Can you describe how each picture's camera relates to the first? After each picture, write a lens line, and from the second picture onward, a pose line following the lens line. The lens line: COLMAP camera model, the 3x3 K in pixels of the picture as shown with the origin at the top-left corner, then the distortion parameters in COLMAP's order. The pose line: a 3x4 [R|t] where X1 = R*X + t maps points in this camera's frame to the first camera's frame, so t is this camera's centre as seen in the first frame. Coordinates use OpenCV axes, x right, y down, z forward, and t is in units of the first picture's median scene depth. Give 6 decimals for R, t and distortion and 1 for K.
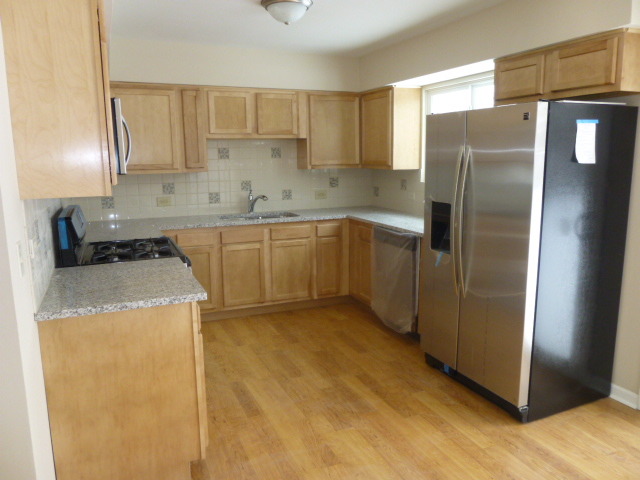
lens RADIAL K [[480.8, 0, 320.9], [0, 480.8, 239.3], [0, 0, 1]] dist [-0.048398, 0.026396]
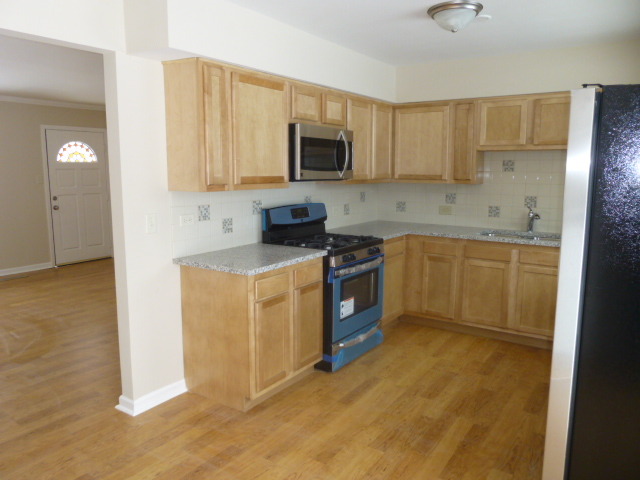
lens RADIAL K [[480.8, 0, 320.7], [0, 480.8, 243.0], [0, 0, 1]] dist [-0.048398, 0.026396]
pose [[0.531842, 0.139713, -0.835239, 0.460669], [-0.152248, 0.986001, 0.067986, -0.040531], [0.833046, 0.091006, 0.545667, 0.211038]]
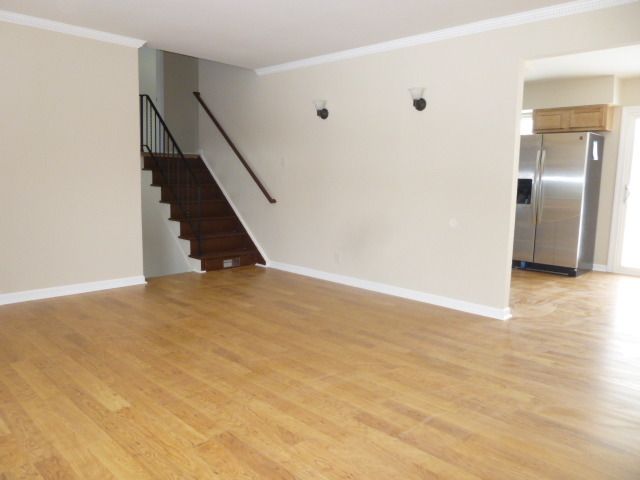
lens RADIAL K [[480.8, 0, 315.9], [0, 480.8, 238.4], [0, 0, 1]] dist [-0.048398, 0.026396]
pose [[0.928178, -0.018745, 0.371665, -0.902018], [0.033594, 0.998873, -0.033517, 0.146219], [-0.370618, 0.043595, 0.927762, -0.360170]]
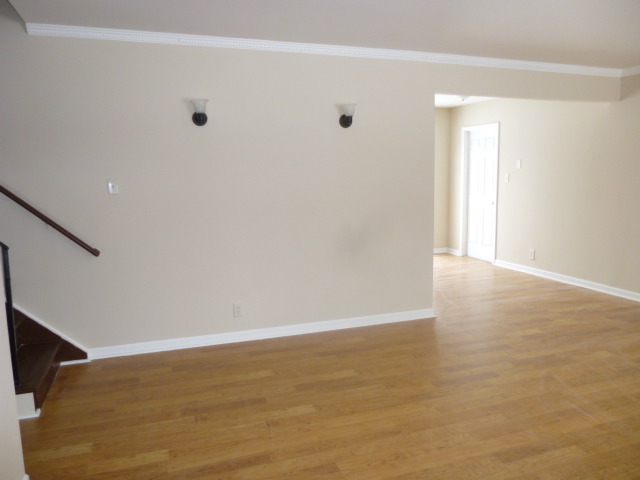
lens RADIAL K [[480.8, 0, 315.9], [0, 480.8, 239.0], [0, 0, 1]] dist [-0.048398, 0.026396]
pose [[0.081345, -0.126178, 0.988667, -1.281843], [0.184931, 0.976640, 0.109427, -0.048835], [-0.979379, 0.173934, 0.102779, 0.474907]]
